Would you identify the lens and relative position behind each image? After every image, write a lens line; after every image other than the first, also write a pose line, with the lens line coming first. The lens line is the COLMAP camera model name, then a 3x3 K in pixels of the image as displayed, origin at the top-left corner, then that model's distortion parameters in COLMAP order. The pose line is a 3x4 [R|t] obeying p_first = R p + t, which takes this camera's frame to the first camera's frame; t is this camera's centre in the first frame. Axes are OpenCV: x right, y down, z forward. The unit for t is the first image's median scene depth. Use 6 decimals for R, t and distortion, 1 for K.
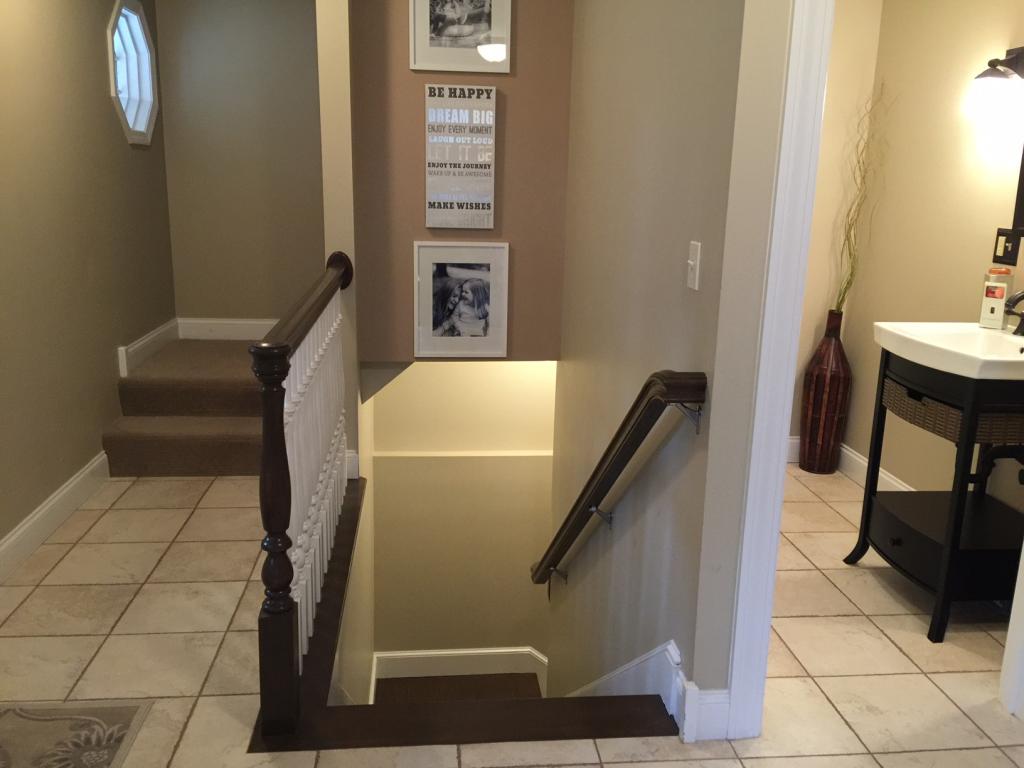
lens RADIAL K [[887.4, 0, 515.3], [0, 887.4, 387.5], [0, 0, 1]] dist [0.056489, -0.036886]
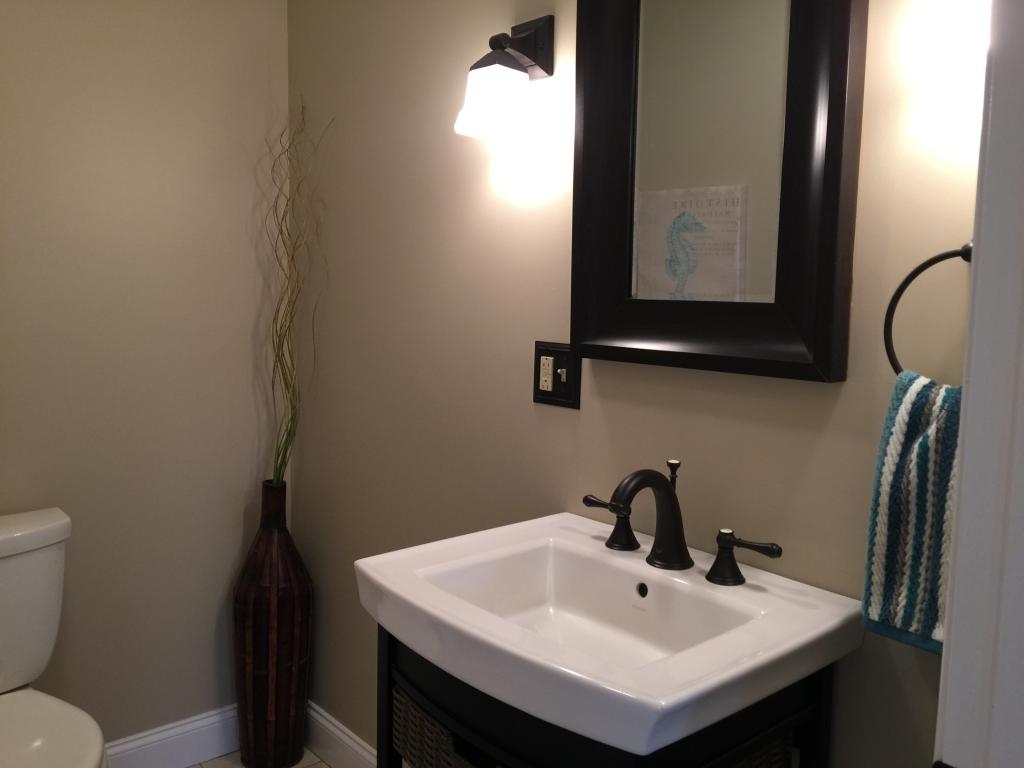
lens RADIAL K [[887.4, 0, 515.8], [0, 887.4, 381.7], [0, 0, 1]] dist [0.056489, -0.036886]
pose [[0.820629, -0.069113, 0.567267, 0.166238], [0.132550, 0.988608, -0.071304, -0.089357], [-0.555877, 0.133705, 0.820441, 0.436142]]
